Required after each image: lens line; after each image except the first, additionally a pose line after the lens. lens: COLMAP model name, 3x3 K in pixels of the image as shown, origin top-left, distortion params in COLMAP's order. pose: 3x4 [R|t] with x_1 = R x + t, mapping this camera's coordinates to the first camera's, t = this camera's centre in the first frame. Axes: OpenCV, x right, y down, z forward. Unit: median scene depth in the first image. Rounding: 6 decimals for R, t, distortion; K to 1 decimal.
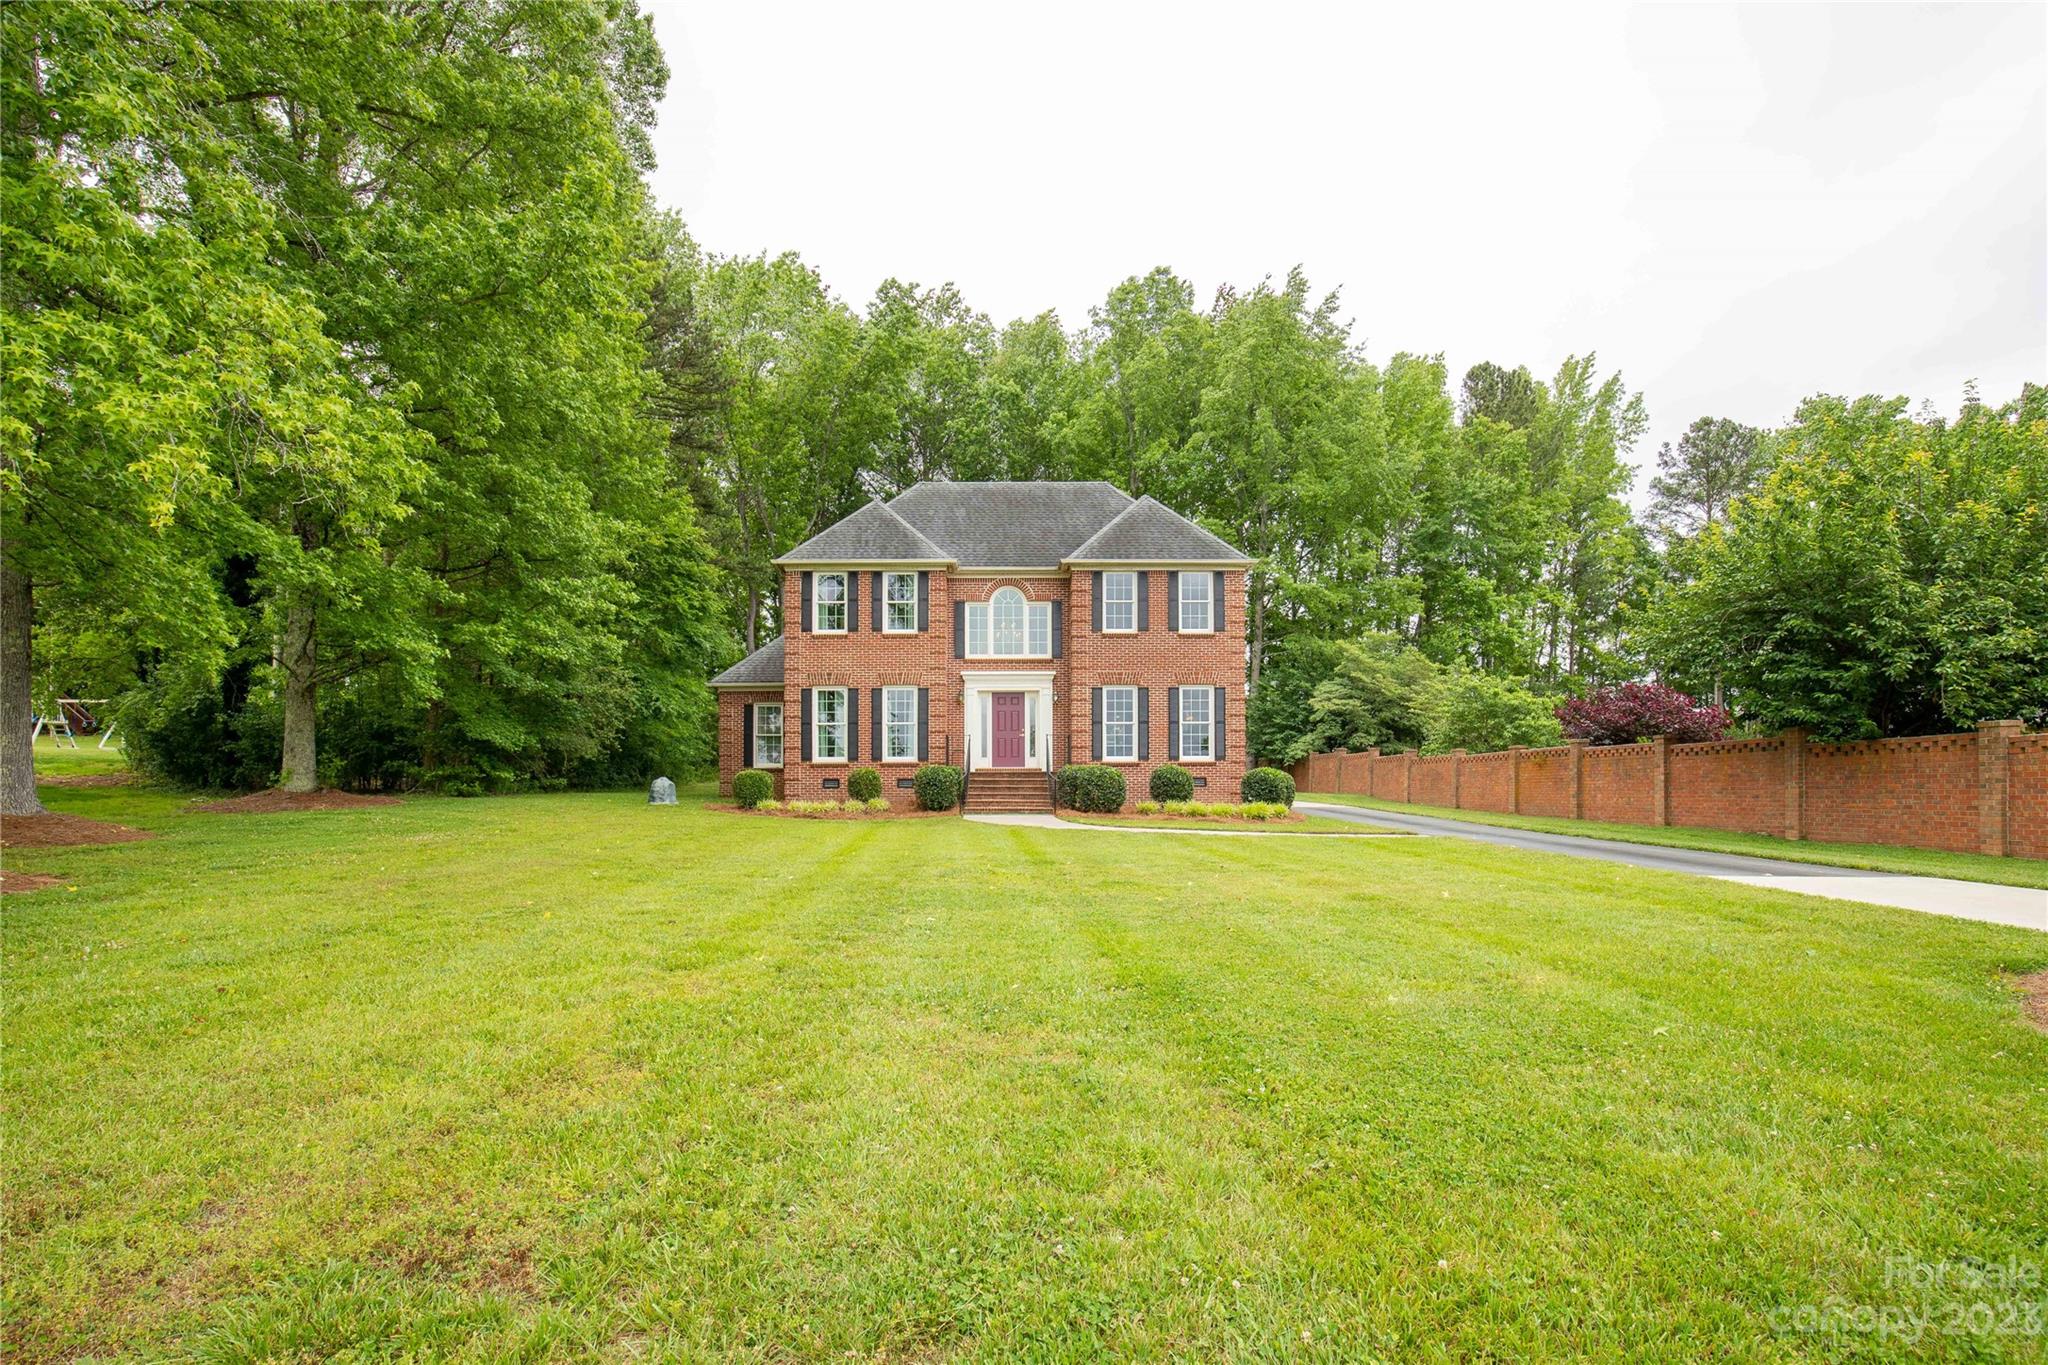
lens RADIAL K [[973.2, 0, 1024.0], [0, 973.2, 773.9], [0, 0, 1]] dist [-0.000356, -0.000049]
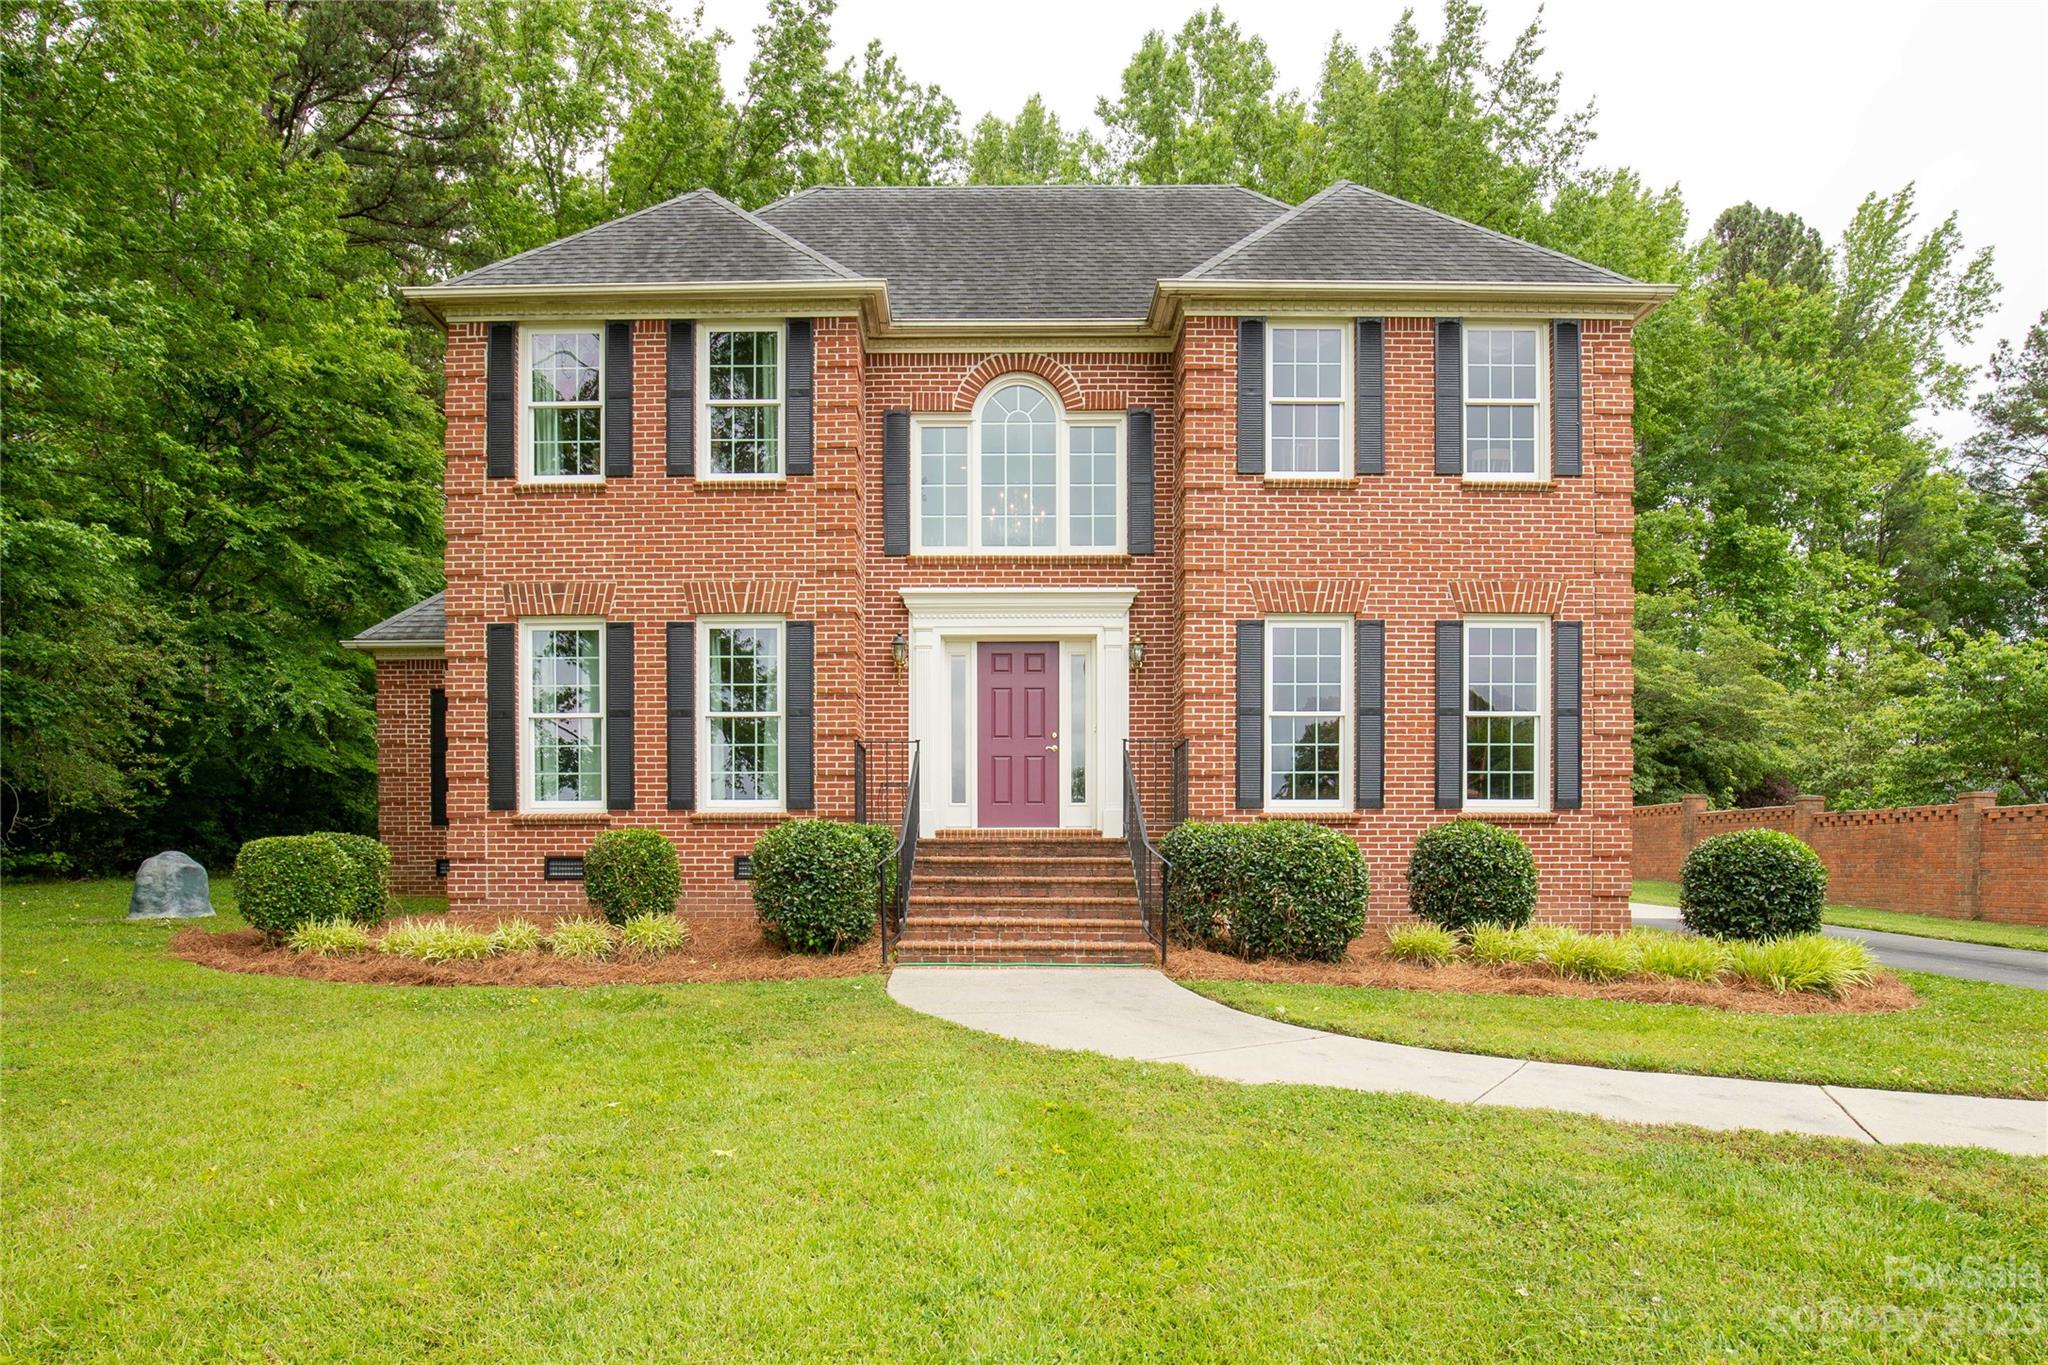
lens RADIAL K [[1182.1, 0, 996.7], [0, 1182.1, 882.3], [0, 0, 1]] dist [-0.028938, 0.001193]
pose [[0.999896, 0.002459, -0.014208, -0.018328], [-0.001940, 0.999334, 0.036433, -0.002123], [0.014288, -0.036402, 0.999235, 0.525846]]
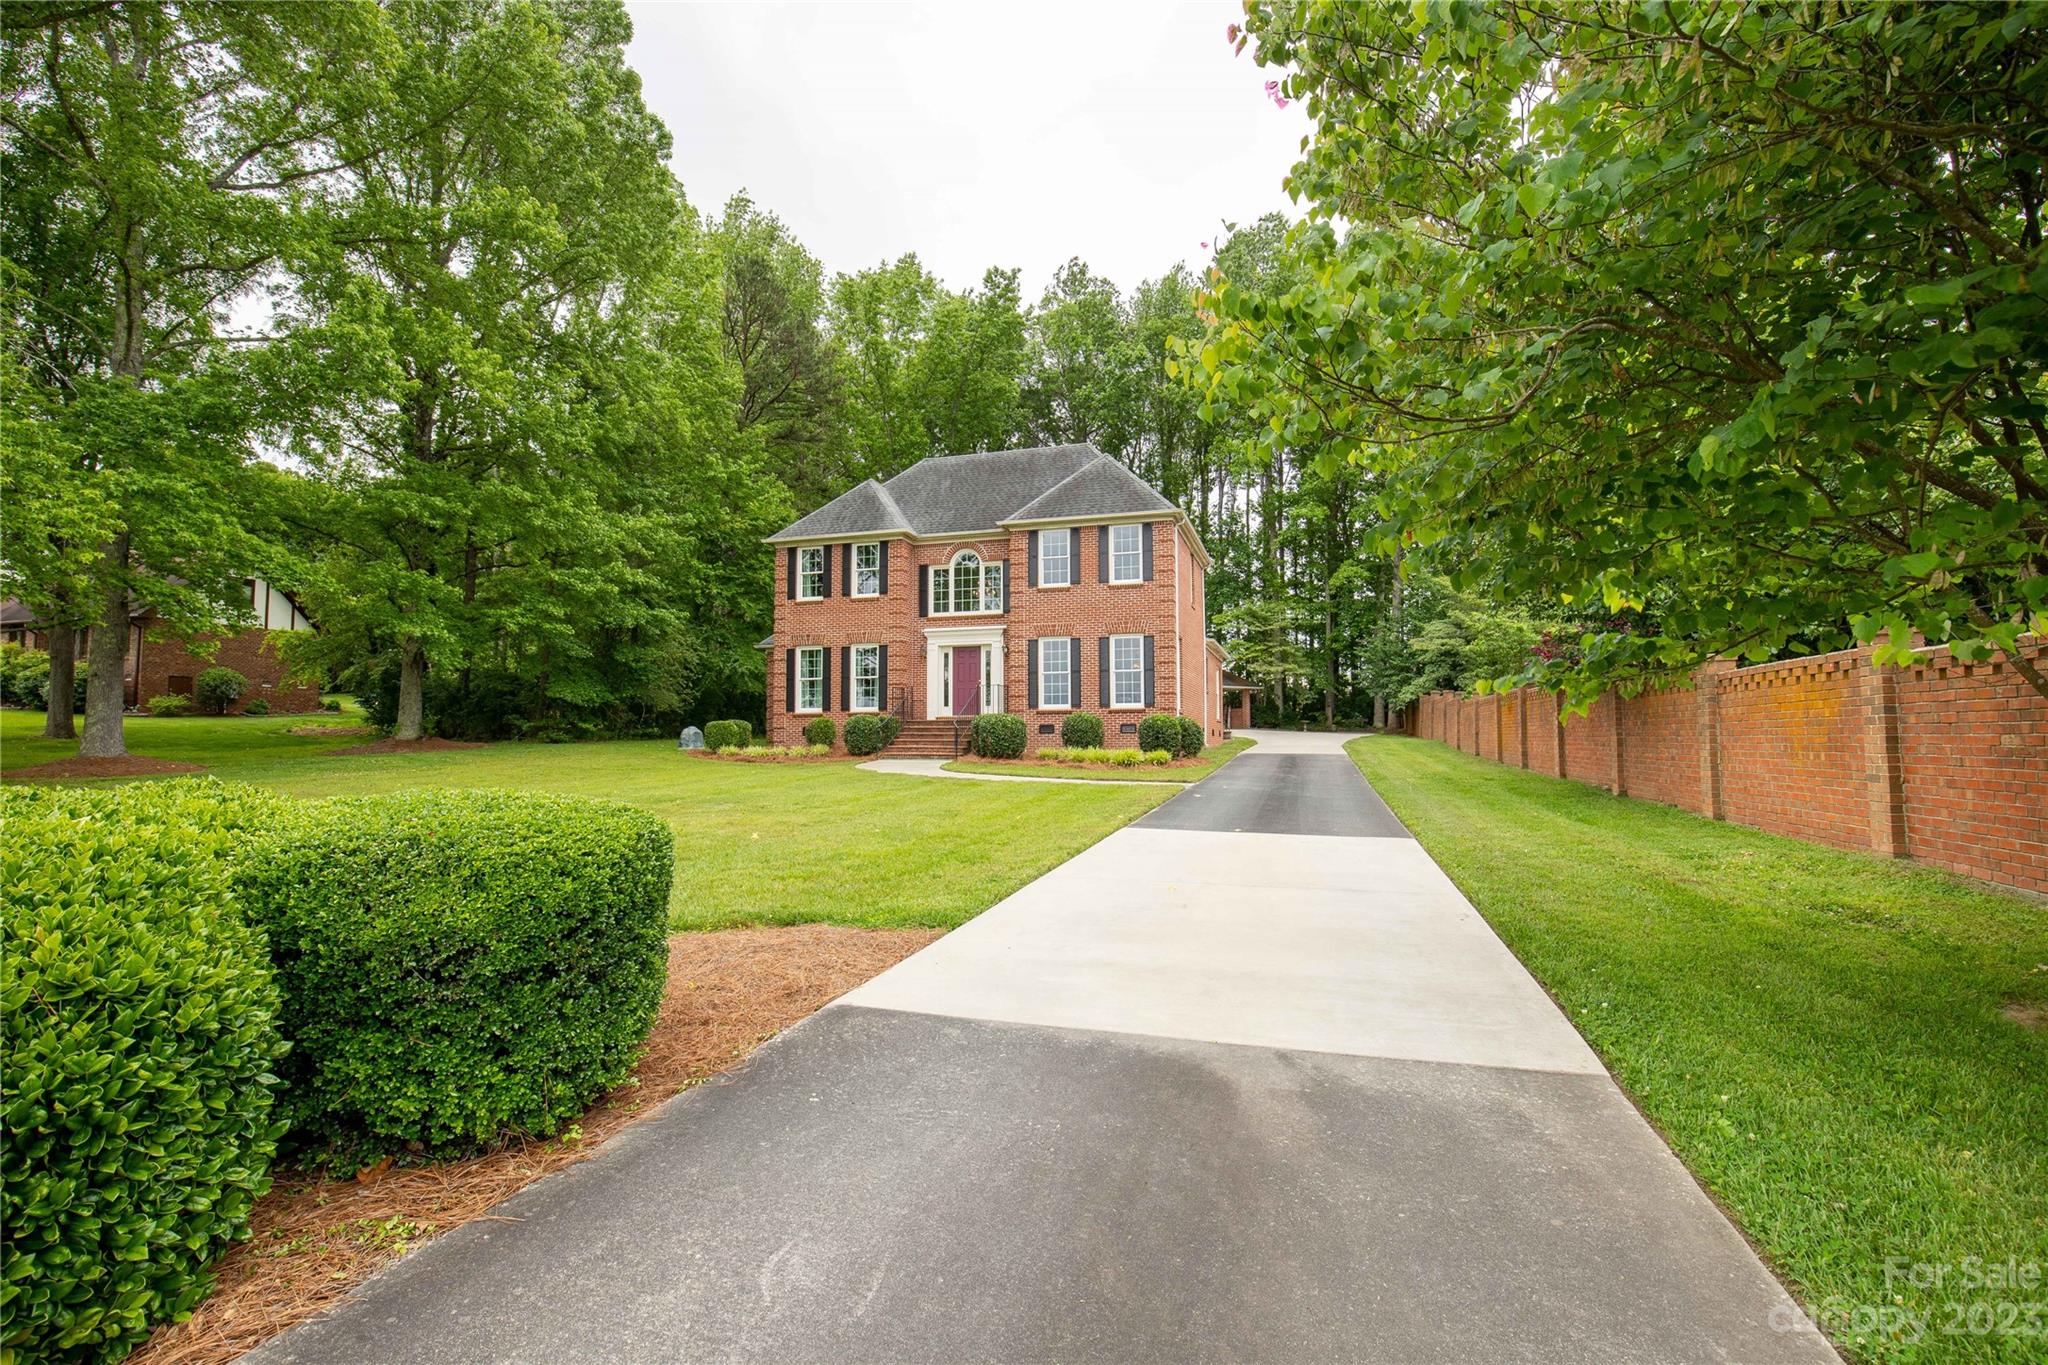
lens RADIAL K [[949.3, 0, 1024.0], [0, 949.3, 682.5], [0, 0, 1]] dist [0.000676, 0.000105]
pose [[0.953057, -0.018665, -0.302217, 0.374841], [0.007074, 0.999198, -0.039403, -0.001581], [0.302710, 0.035415, 0.952425, 0.015476]]
